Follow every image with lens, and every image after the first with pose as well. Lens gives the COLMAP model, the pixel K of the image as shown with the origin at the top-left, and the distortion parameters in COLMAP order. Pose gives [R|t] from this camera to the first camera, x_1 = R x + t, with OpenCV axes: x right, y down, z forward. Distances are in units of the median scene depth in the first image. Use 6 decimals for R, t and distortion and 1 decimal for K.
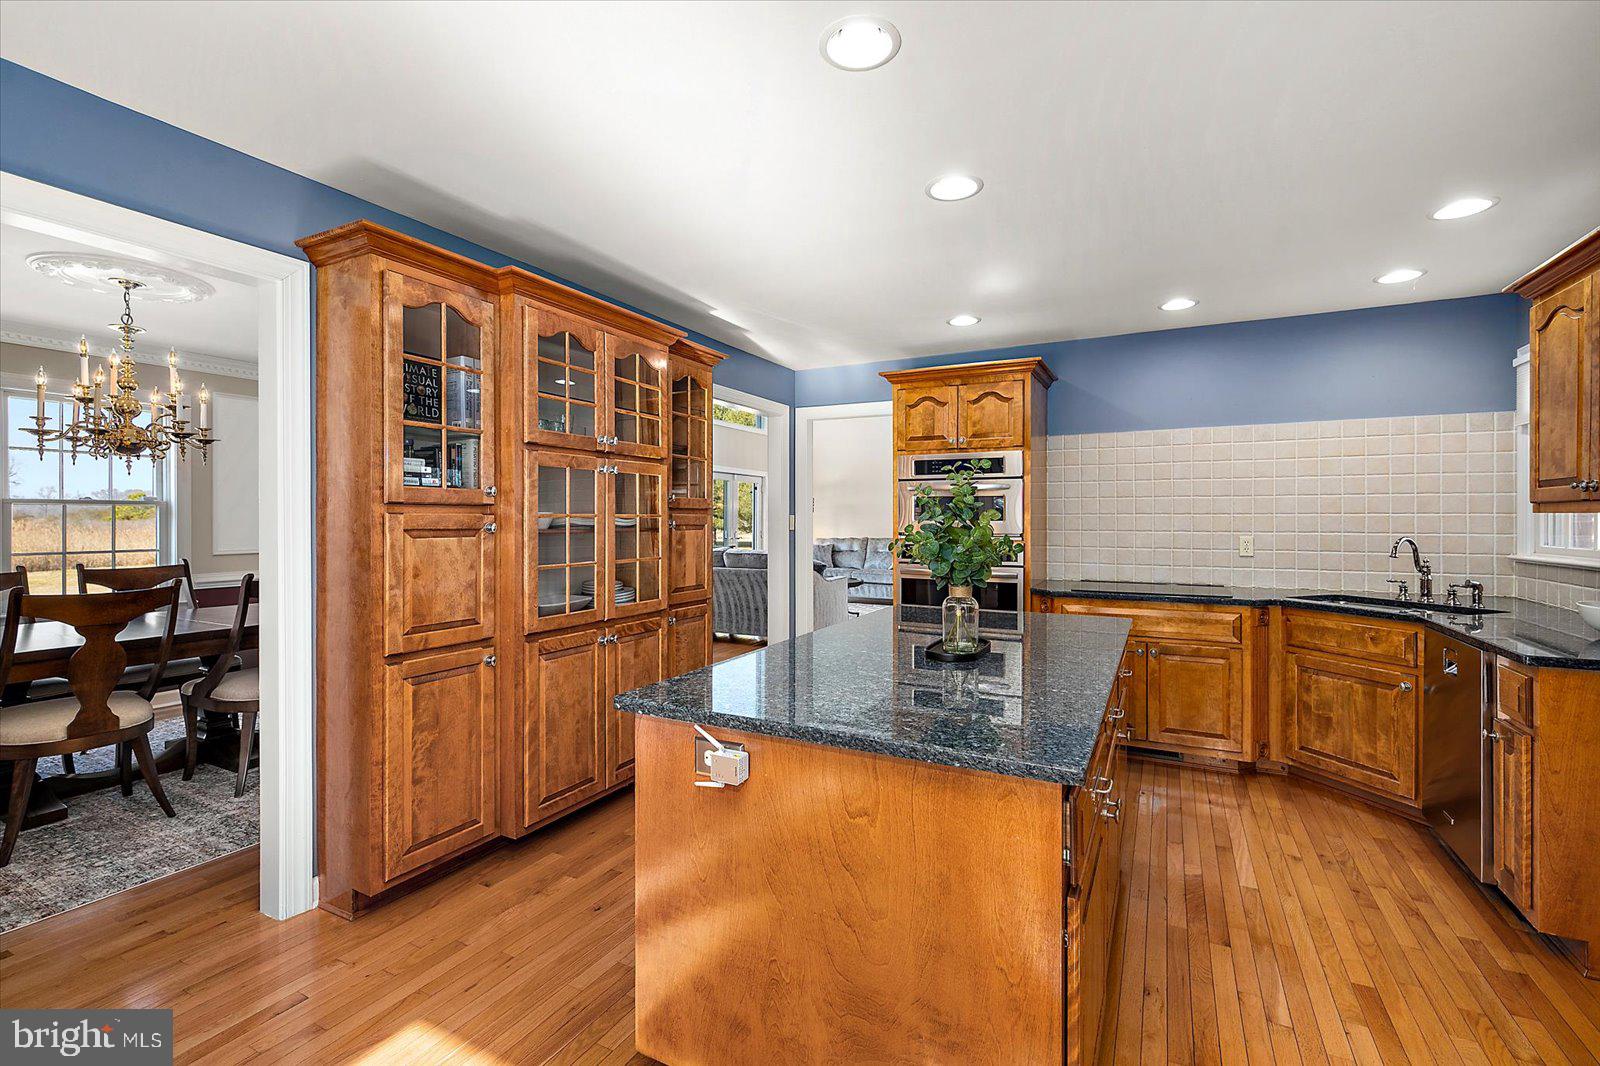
lens RADIAL K [[700.7, 0, 802.0], [0, 700.7, 522.0], [0, 0, 1]] dist [0.001730, 0.000142]
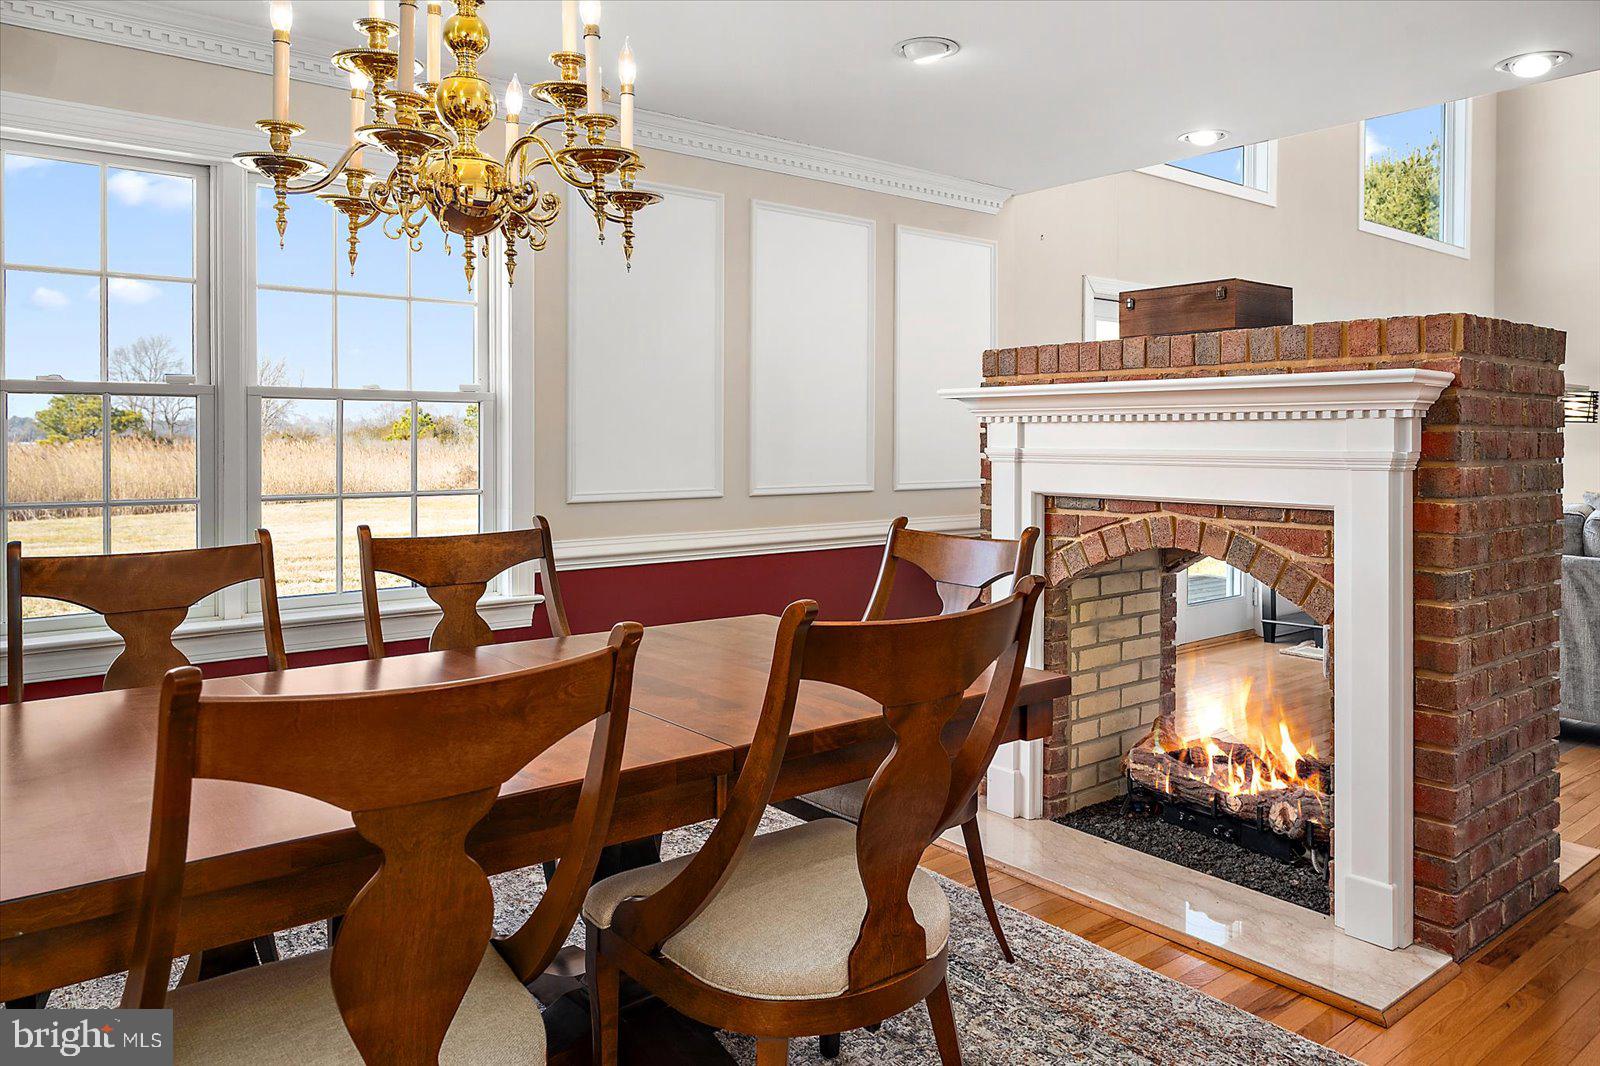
lens RADIAL K [[1081.9, 0, 791.2], [0, 1081.9, 454.5], [0, 0, 1]] dist [-0.003541, -0.000044]
pose [[0.913178, 0.003634, -0.407544, -0.589564], [-0.001399, 0.999982, 0.005782, 0.010881], [0.407558, -0.004709, 0.913167, 0.569626]]
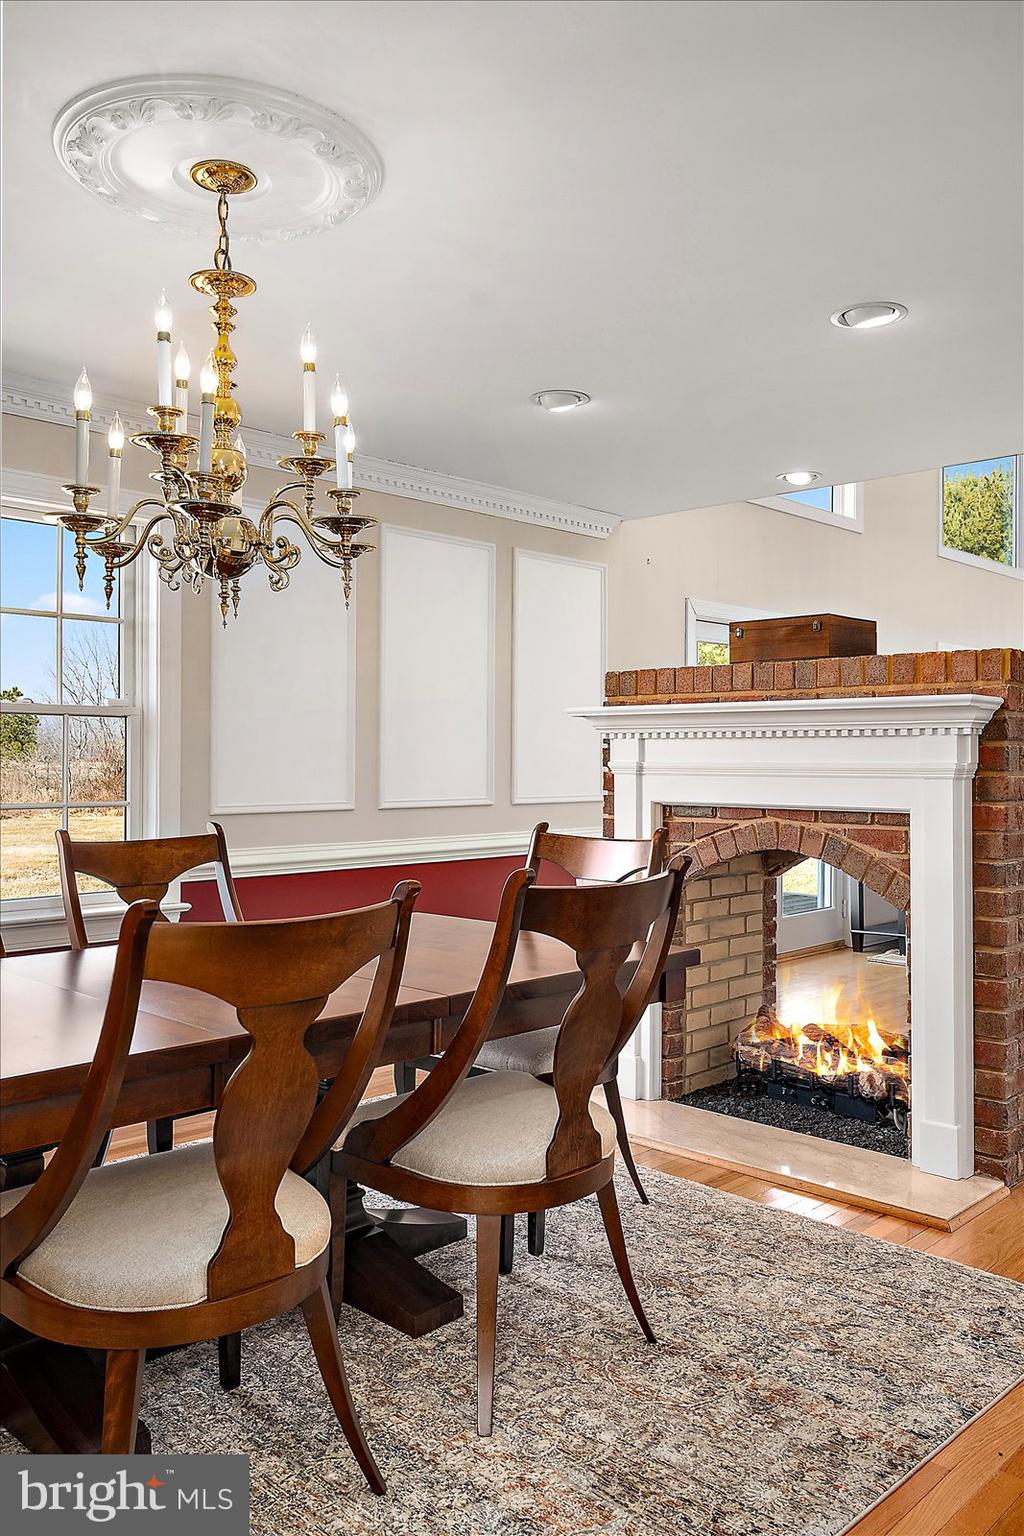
lens RADIAL K [[1179.8, 0, 512.0], [0, 1179.8, 768.0], [0, 0, 1]] dist [0.002221, -0.000848]
pose [[0.958935, 0.001288, -0.283622, -0.589753], [-0.001649, 0.999998, -0.001033, 0.019026], [0.283620, 0.001458, 0.958936, 0.362725]]
